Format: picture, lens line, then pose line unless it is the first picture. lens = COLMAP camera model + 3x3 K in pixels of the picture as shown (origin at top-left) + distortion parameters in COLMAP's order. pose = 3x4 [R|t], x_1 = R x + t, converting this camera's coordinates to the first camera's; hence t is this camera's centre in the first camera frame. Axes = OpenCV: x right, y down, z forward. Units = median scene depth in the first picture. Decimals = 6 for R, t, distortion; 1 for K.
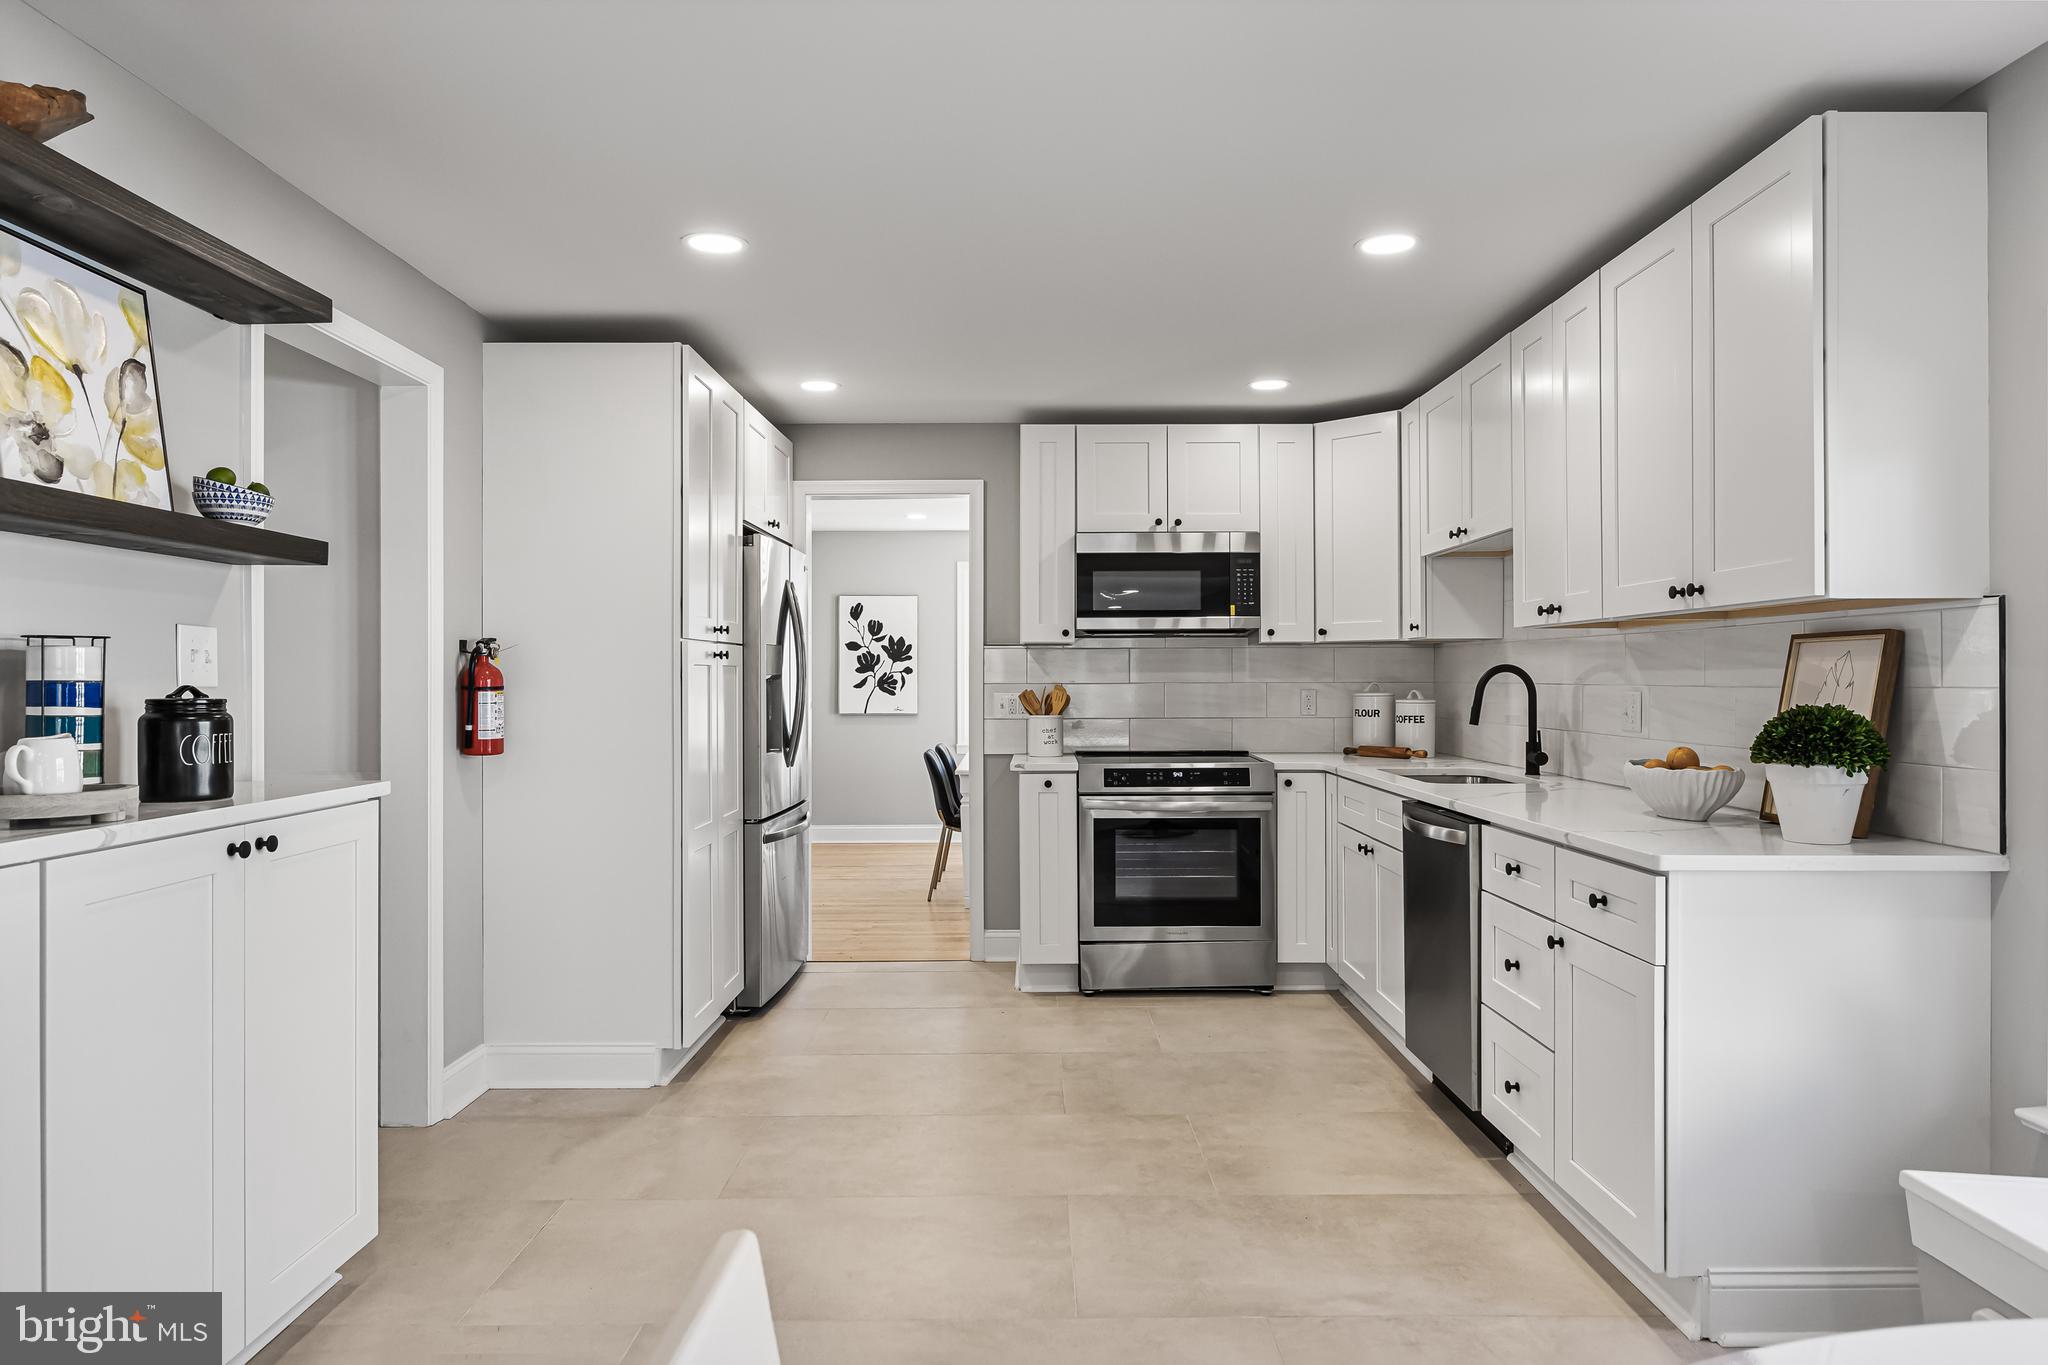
lens RADIAL K [[1284.3, 0, 1025.2], [0, 1284.3, 685.2], [0, 0, 1]] dist [-0.014113, 0.000028]
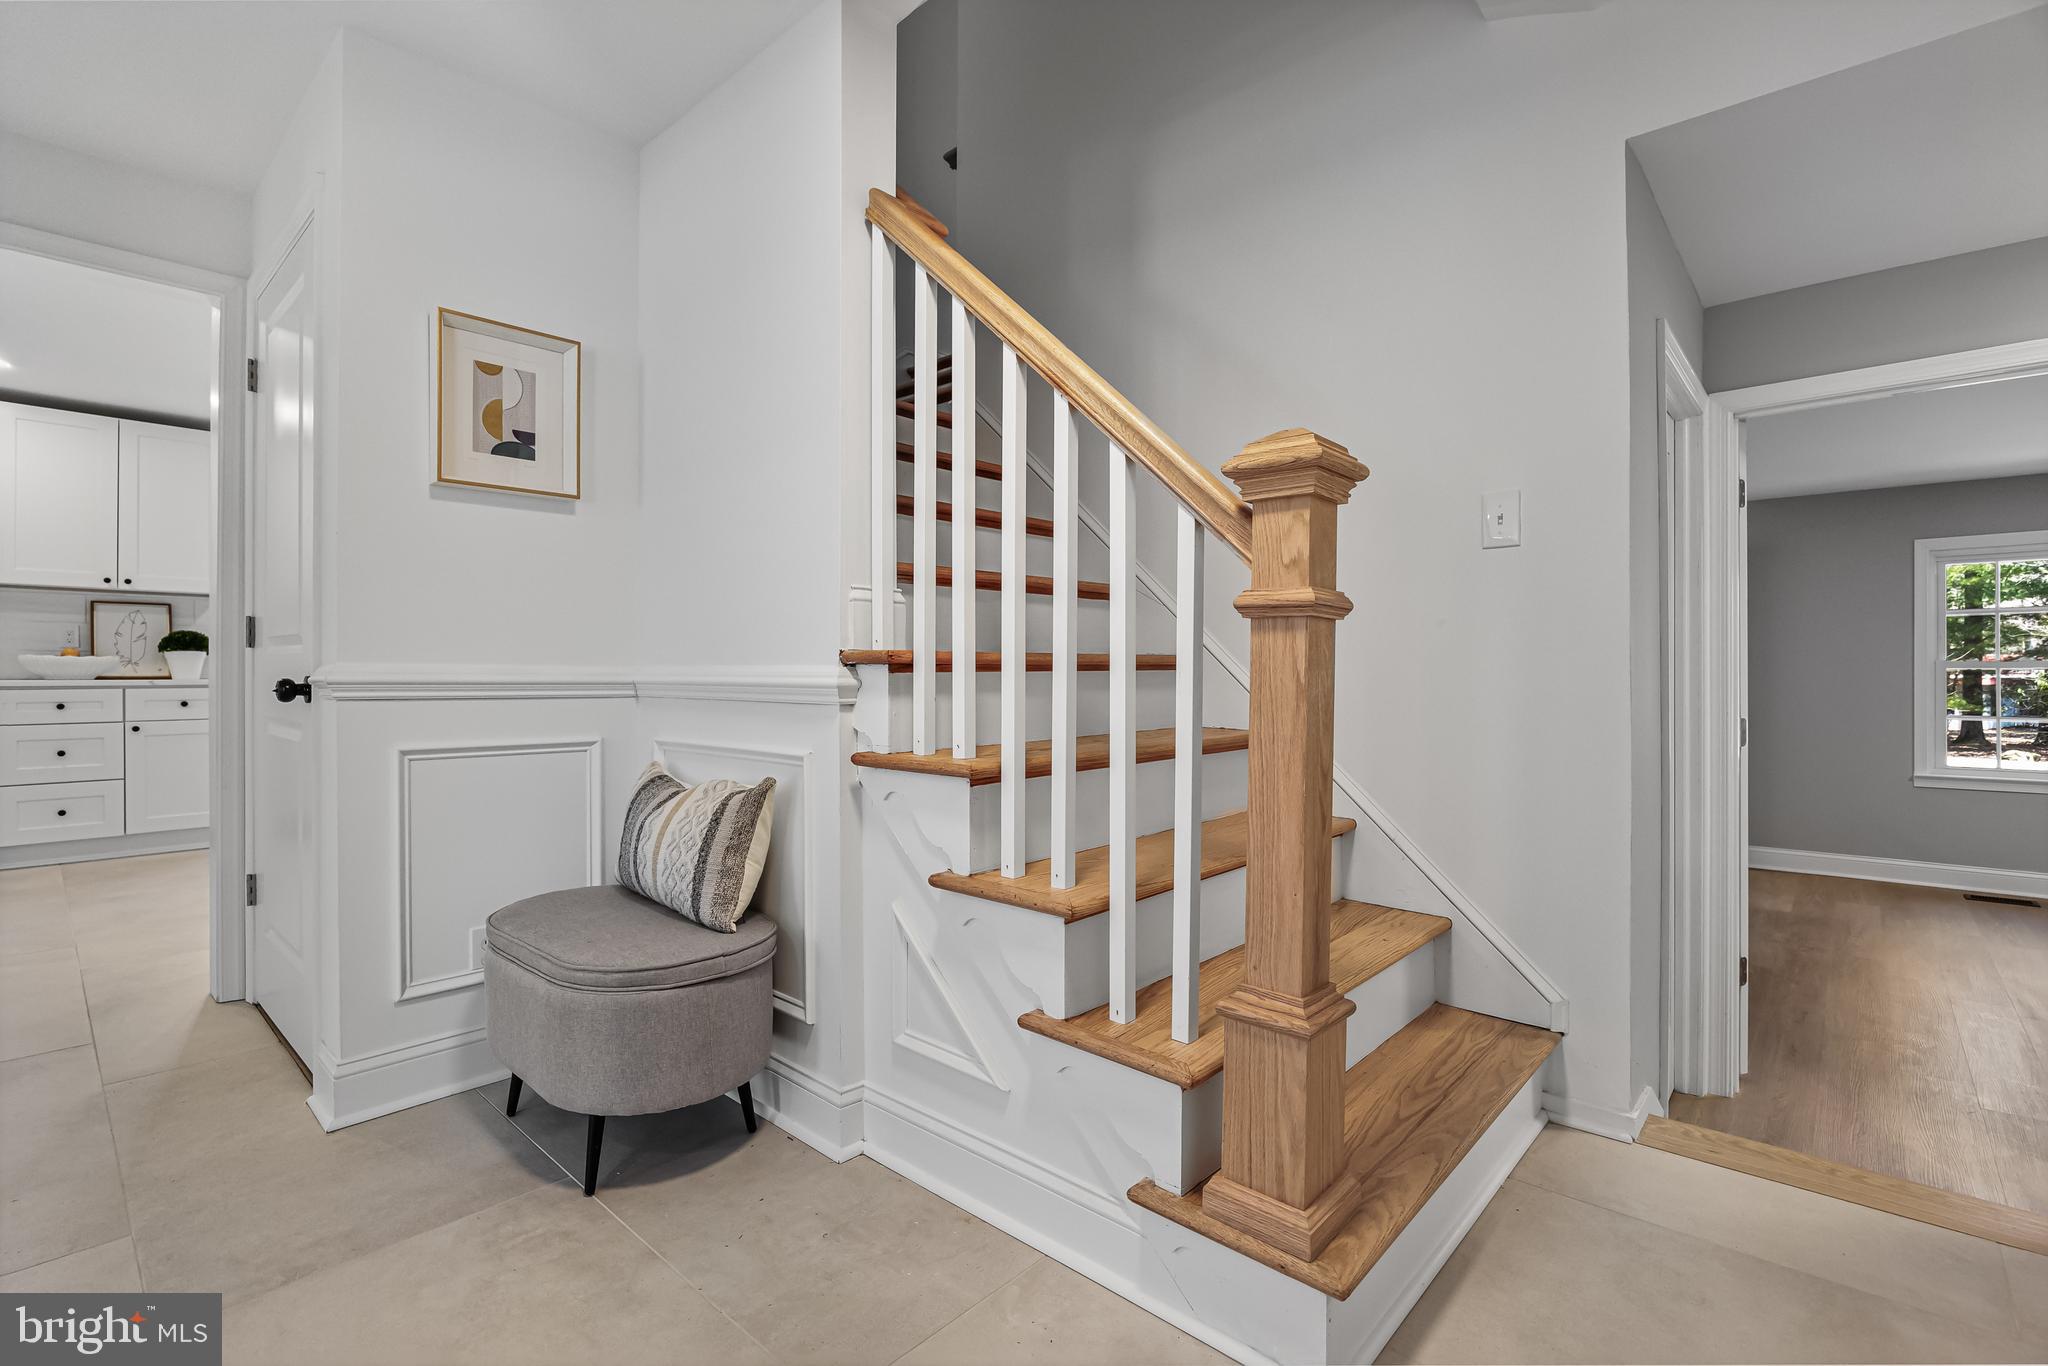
lens RADIAL K [[946.9, 0, 1026.4], [0, 946.9, 675.8], [0, 0, 1]] dist [-0.003349, -0.000364]
pose [[-0.740524, -0.003425, 0.672022, -1.102715], [0.001407, 0.999977, 0.006648, 0.054073], [-0.672029, 0.005868, -0.740502, 0.664327]]
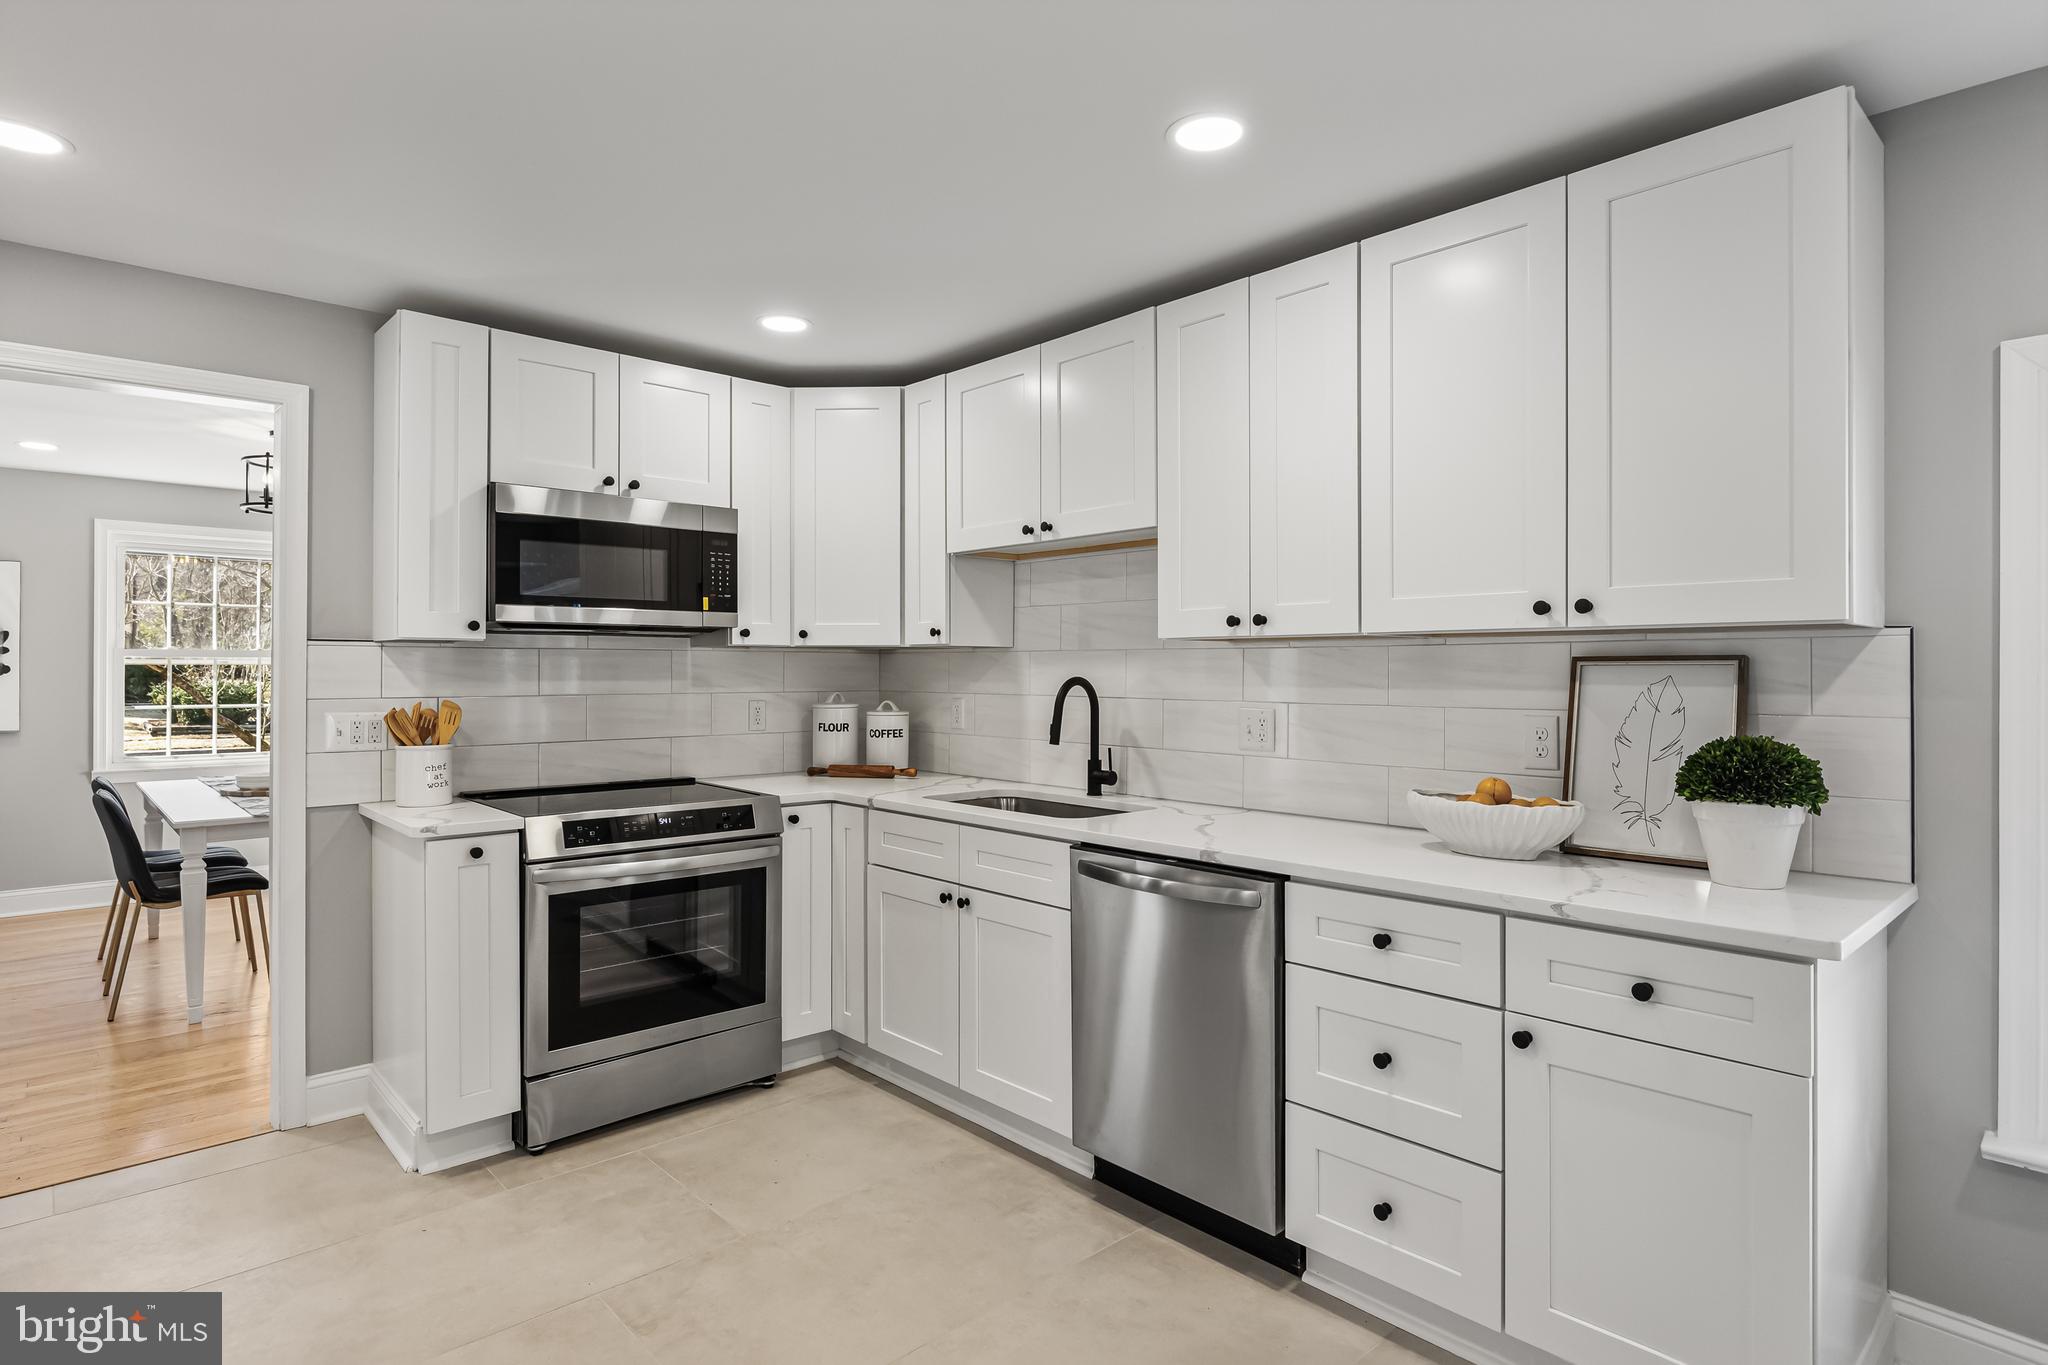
lens RADIAL K [[1077.4, 0, 1023.5], [0, 1077.4, 669.2], [0, 0, 1]] dist [-0.007325, -0.000083]
pose [[0.735292, 0.005093, 0.677731, -0.152080], [-0.000272, 0.999974, -0.007220, -0.014114], [-0.677750, 0.005125, 0.735274, 0.400138]]
